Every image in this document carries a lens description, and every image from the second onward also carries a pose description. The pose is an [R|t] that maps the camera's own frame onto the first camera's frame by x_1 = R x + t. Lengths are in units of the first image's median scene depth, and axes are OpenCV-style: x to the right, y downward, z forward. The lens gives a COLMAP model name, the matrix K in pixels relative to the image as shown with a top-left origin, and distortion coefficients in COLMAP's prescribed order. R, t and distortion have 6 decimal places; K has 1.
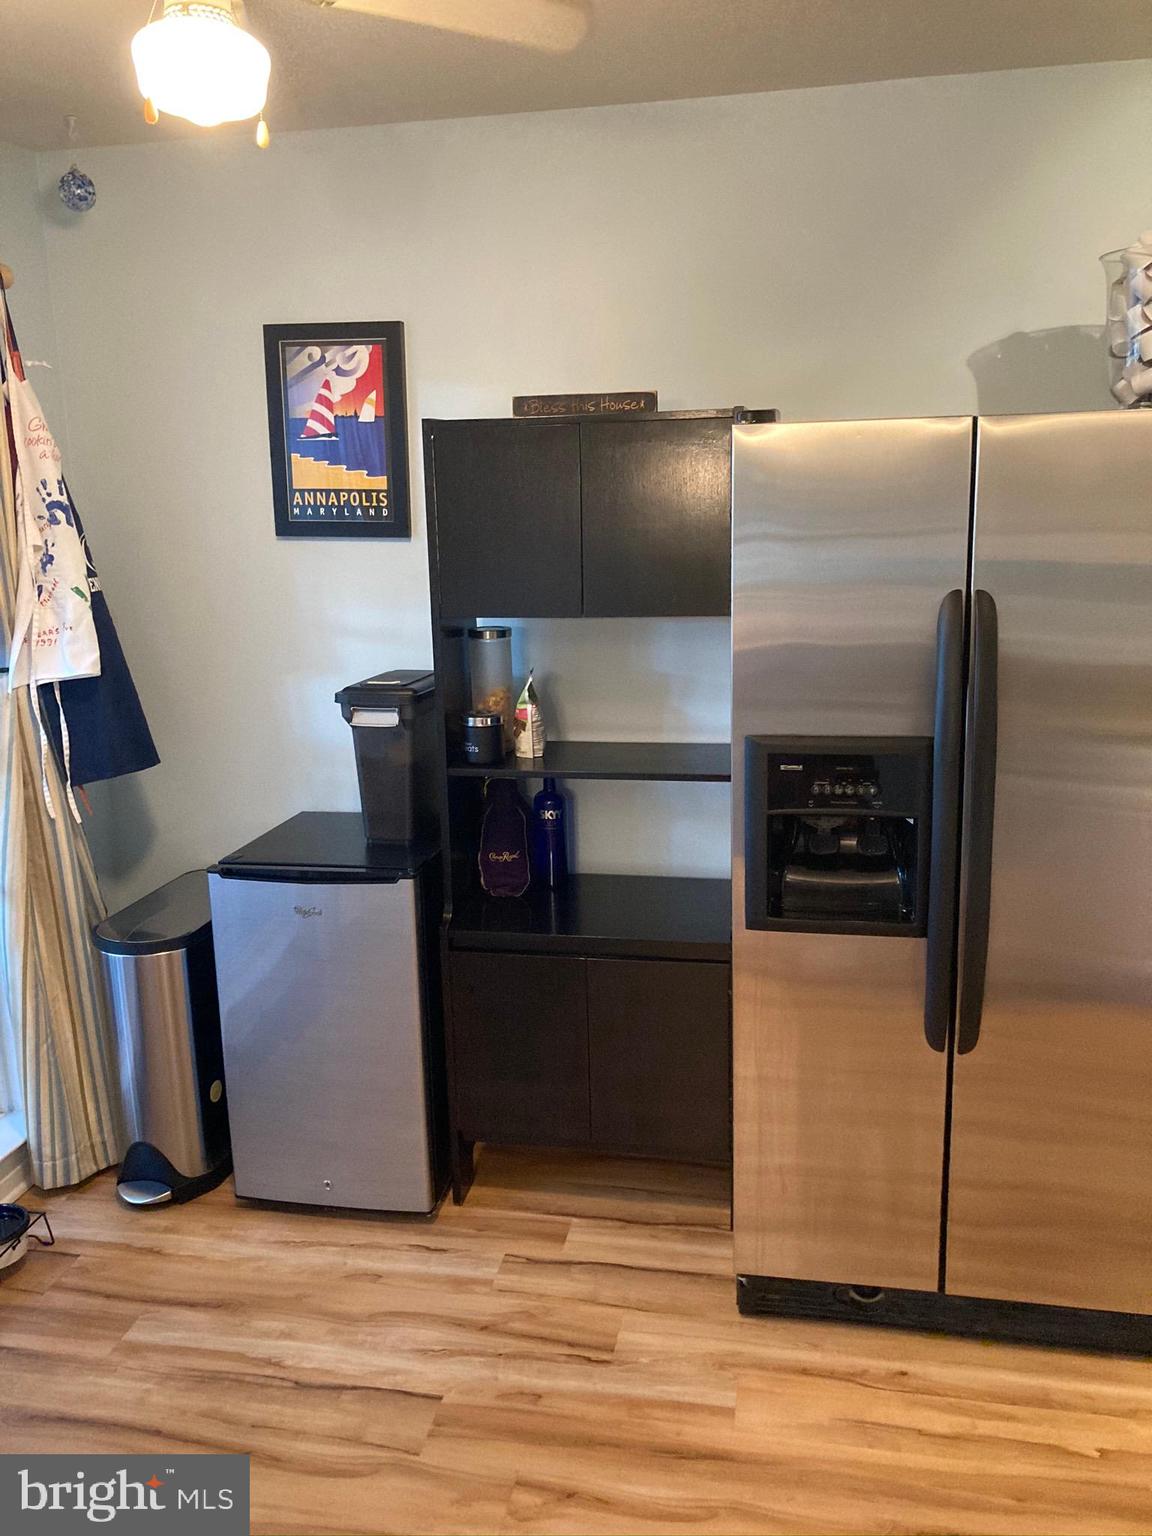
lens RADIAL K [[1266.0, 0, 575.3], [0, 1266.0, 768.6], [0, 0, 1]] dist [0.039050, -0.044089]
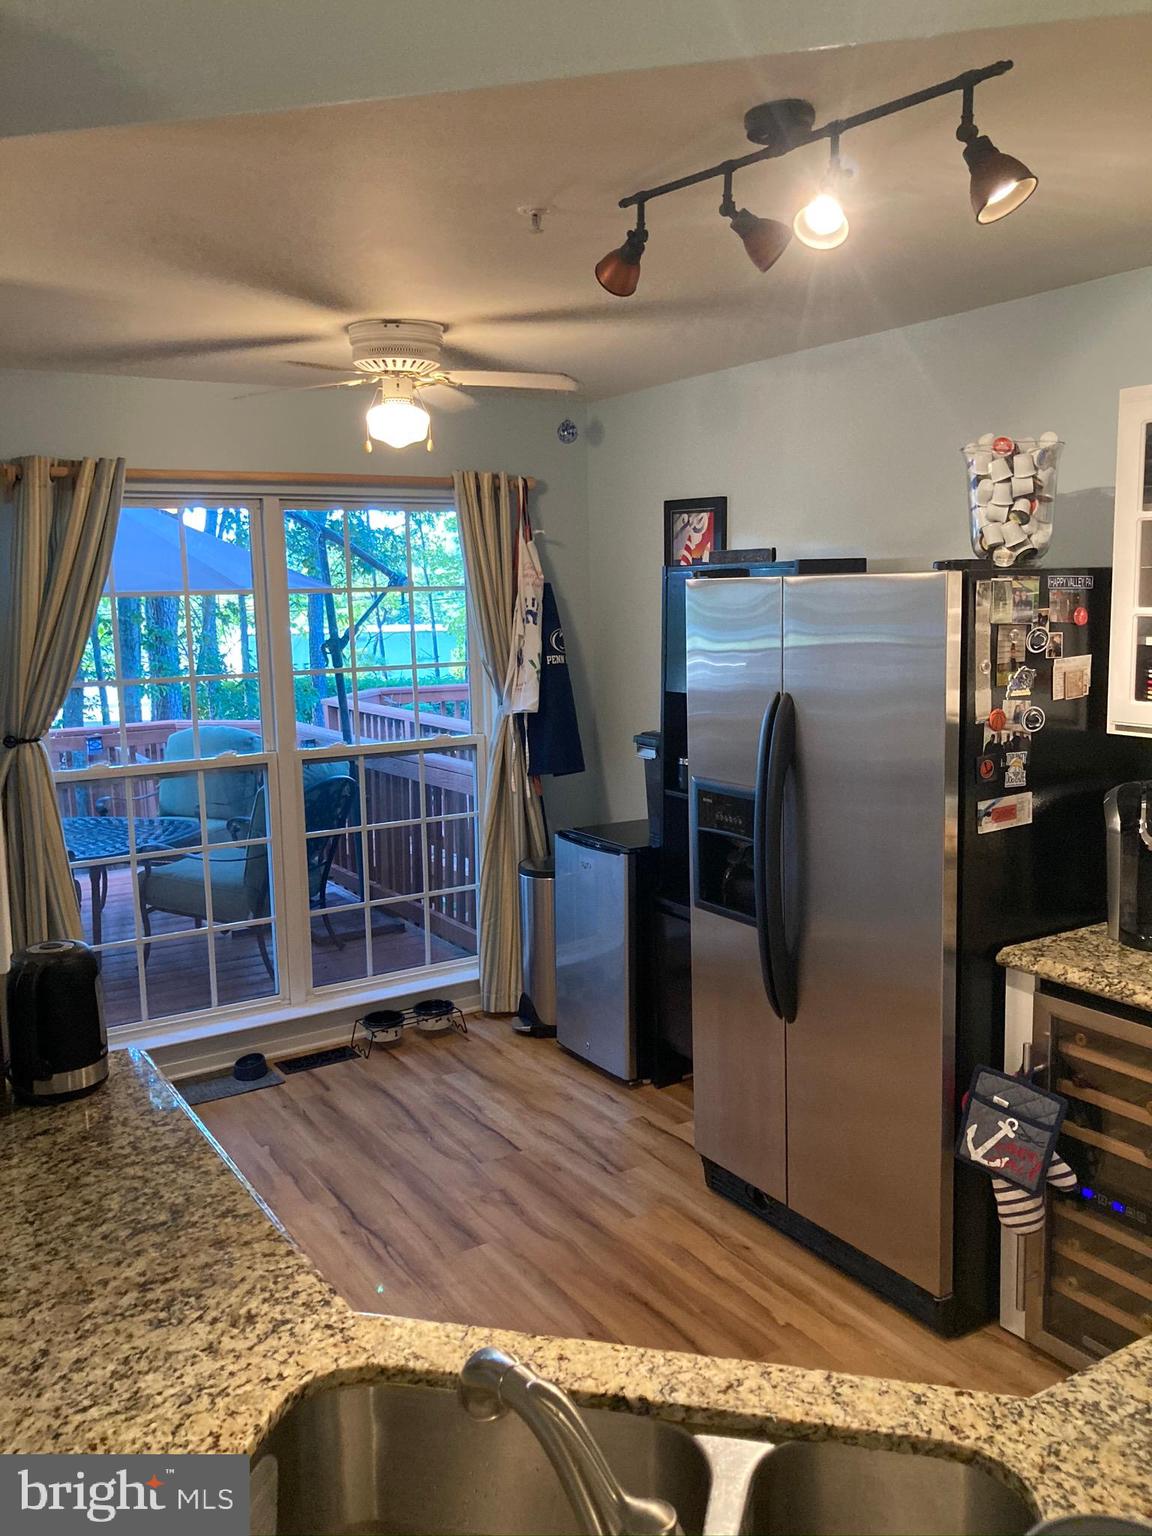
lens RADIAL K [[1266.0, 0, 609.3], [0, 1266.0, 773.8], [0, 0, 1]] dist [0.039050, -0.044089]
pose [[0.696000, 0.118042, -0.708273, 0.977207], [-0.160360, 0.987034, 0.006920, -0.019797], [0.699906, 0.108763, 0.705905, -0.129243]]
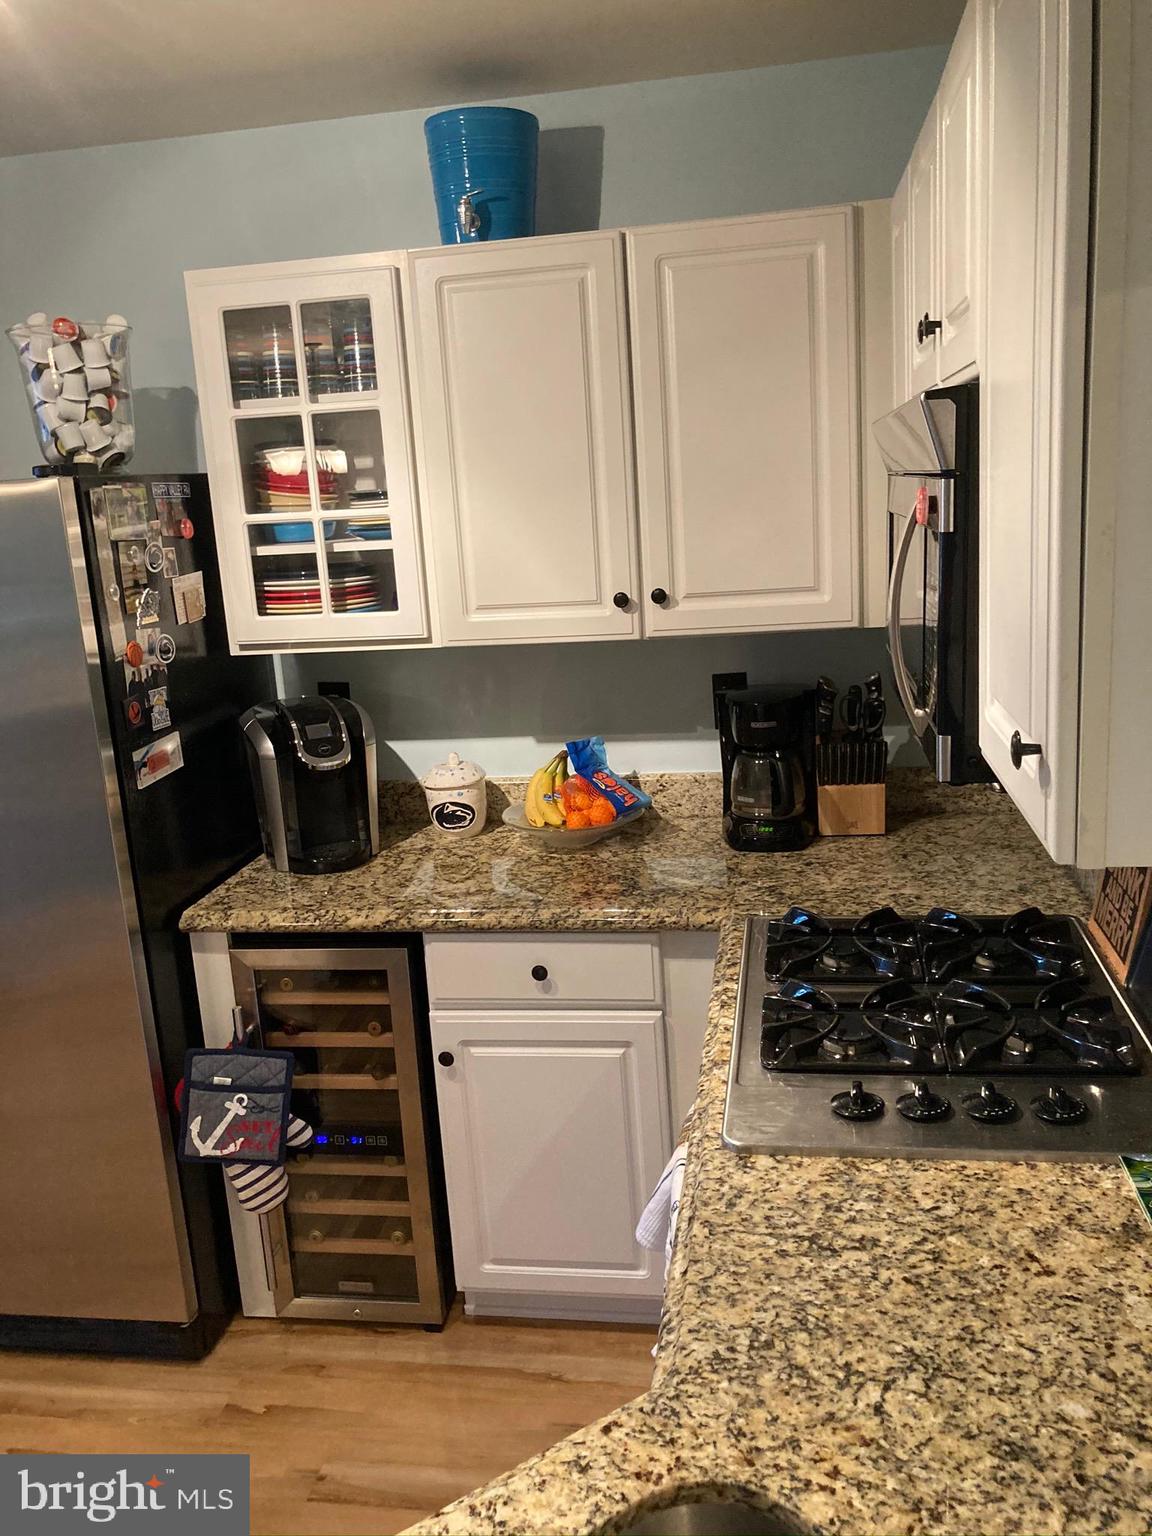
lens RADIAL K [[1266.0, 0, 609.9], [0, 1266.0, 762.2], [0, 0, 1]] dist [0.039050, -0.044089]
pose [[0.998805, -0.045875, 0.016848, 0.770748], [0.046002, 0.998915, -0.007208, -0.010111], [-0.016499, 0.007974, 0.999832, -0.069313]]
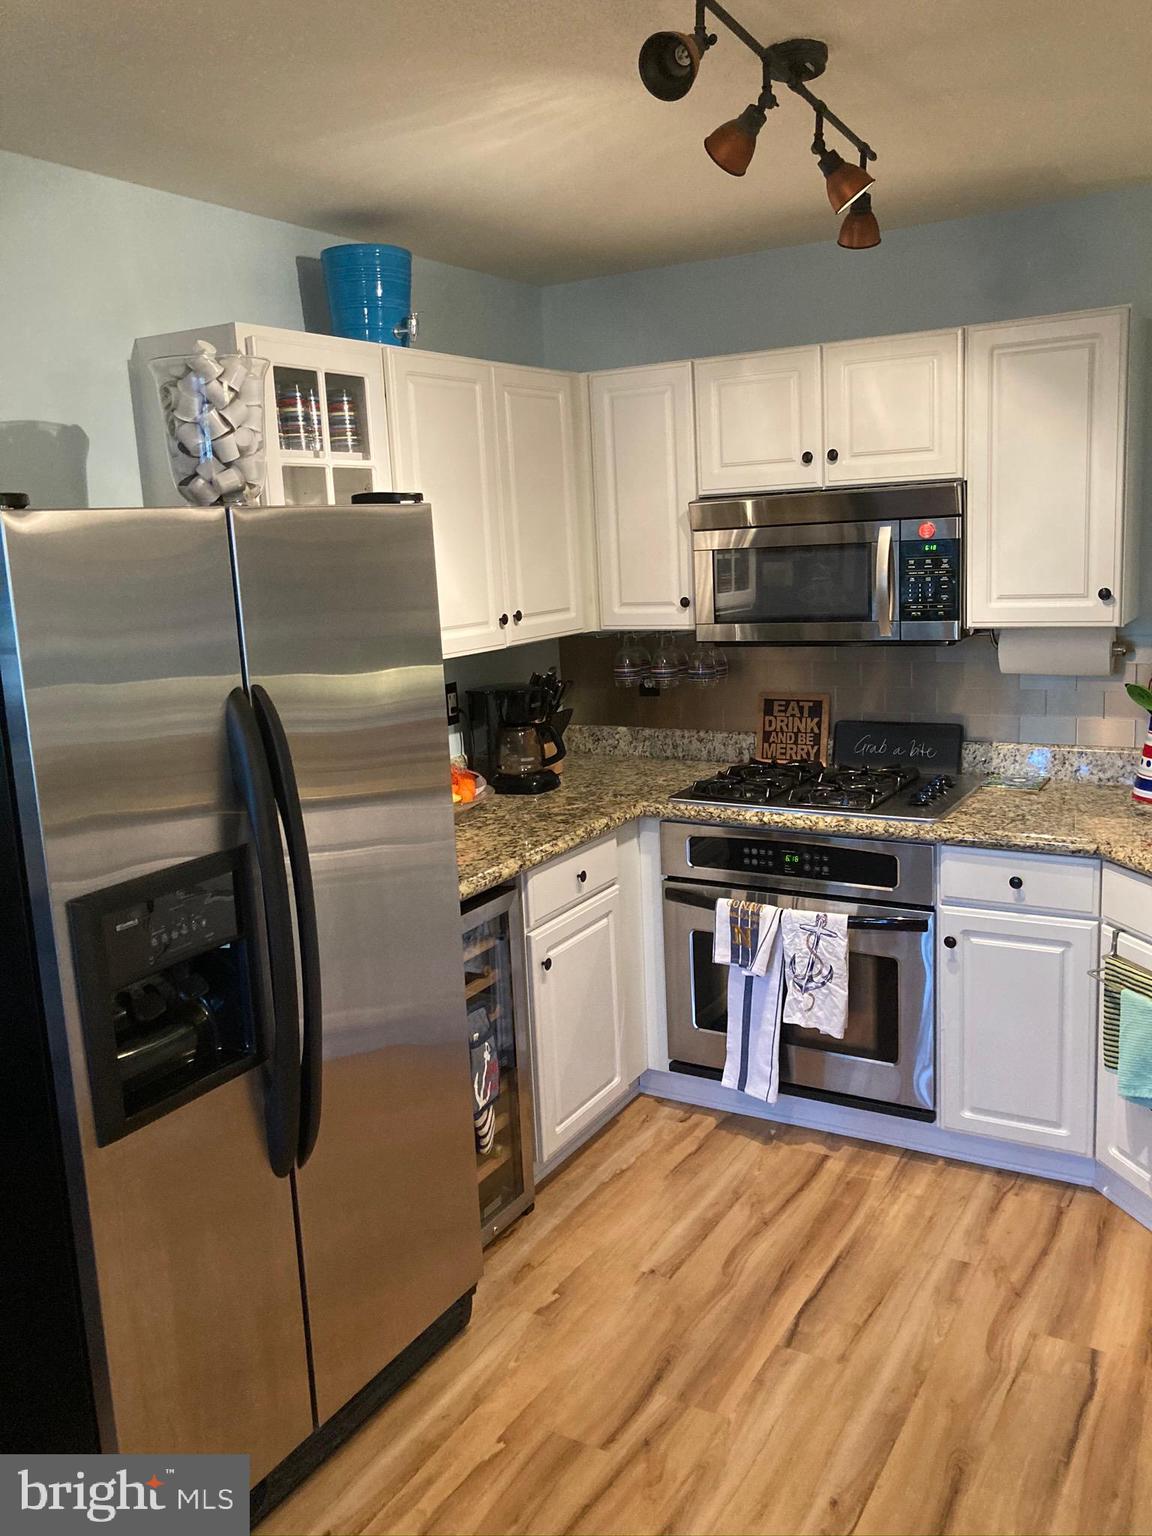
lens RADIAL K [[1266.0, 0, 611.0], [0, 1266.0, 749.6], [0, 0, 1]] dist [0.039050, -0.044089]
pose [[0.322622, -0.160141, 0.932883, -0.400433], [0.253445, 0.964211, 0.077869, -0.079682], [-0.911965, 0.211312, 0.351662, 0.338333]]
